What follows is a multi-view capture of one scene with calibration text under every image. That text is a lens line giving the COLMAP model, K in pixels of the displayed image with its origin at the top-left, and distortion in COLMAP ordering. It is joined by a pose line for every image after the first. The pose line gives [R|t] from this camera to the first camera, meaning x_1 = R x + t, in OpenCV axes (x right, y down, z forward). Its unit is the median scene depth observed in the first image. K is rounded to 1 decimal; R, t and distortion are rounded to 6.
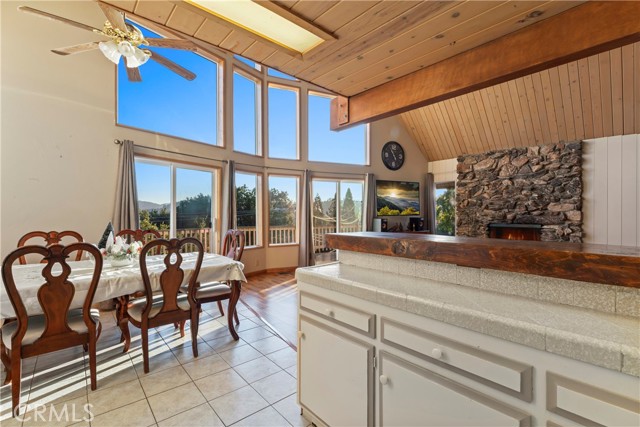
lens RADIAL K [[288.4, 0, 320.7], [0, 288.4, 211.8], [0, 0, 1]] dist [0.000360, 0.000834]
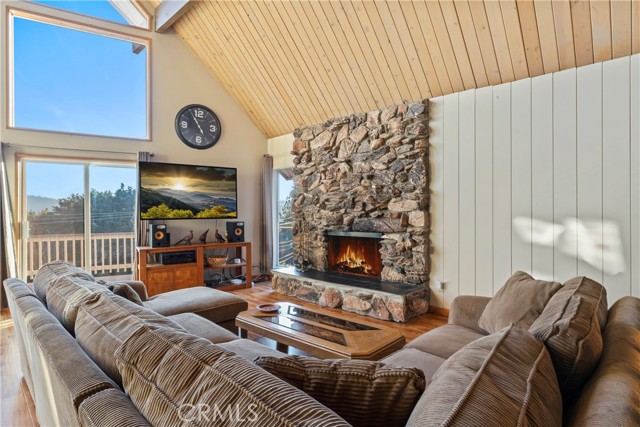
lens RADIAL K [[333.1, 0, 319.4], [0, 333.1, 213.5], [0, 0, 1]] dist [-0.004228, 0.000007]
pose [[0.994541, -0.003672, 0.104285, 0.515312], [0.003145, 0.999981, 0.005218, -0.002564], [-0.104302, -0.004861, 0.994534, 0.264121]]
